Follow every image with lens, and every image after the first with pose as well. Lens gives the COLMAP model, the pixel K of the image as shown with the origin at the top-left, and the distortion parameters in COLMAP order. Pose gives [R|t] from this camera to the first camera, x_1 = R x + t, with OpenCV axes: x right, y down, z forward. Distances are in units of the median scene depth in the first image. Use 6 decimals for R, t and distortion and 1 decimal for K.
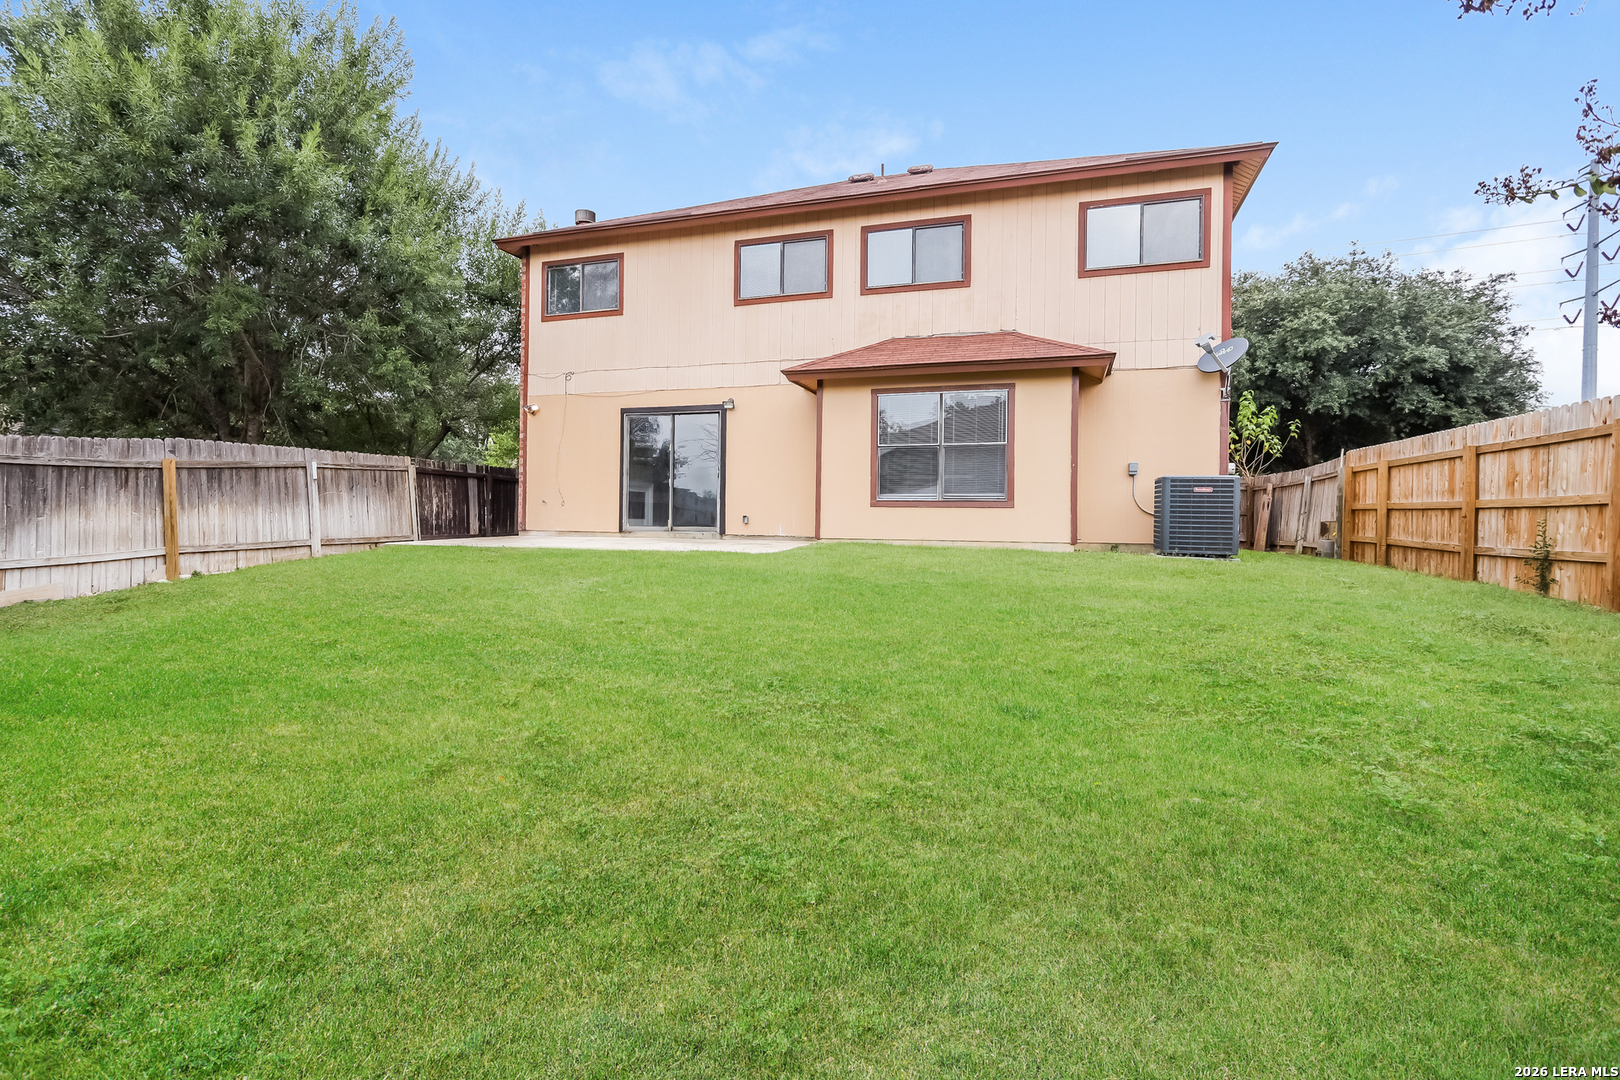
lens RADIAL K [[796.1, 0, 810.9], [0, 796.1, 524.0], [0, 0, 1]] dist [0.001314, -0.002058]
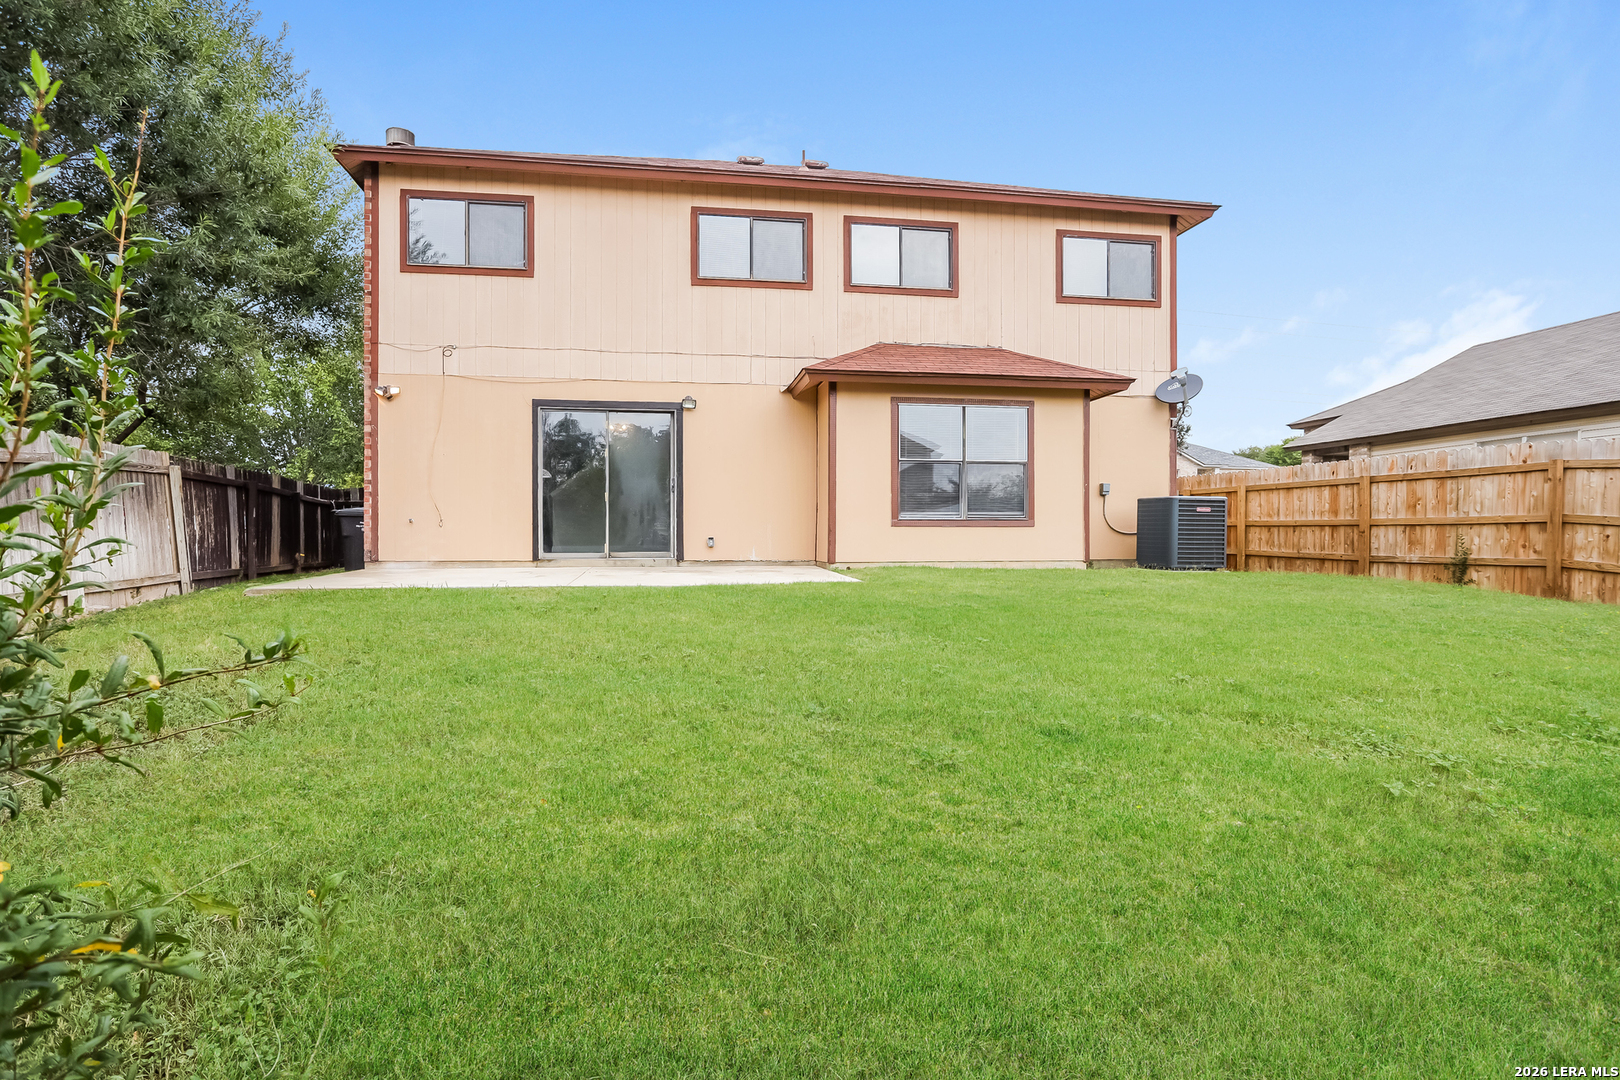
lens RADIAL K [[860.4, 0, 803.6], [0, 860.4, 545.6], [0, 0, 1]] dist [-0.004101, 0.002142]
pose [[0.879503, -0.017432, 0.475574, -0.456247], [0.014462, 0.999846, 0.009903, -0.010267], [-0.475674, -0.001832, 0.879620, 0.167938]]
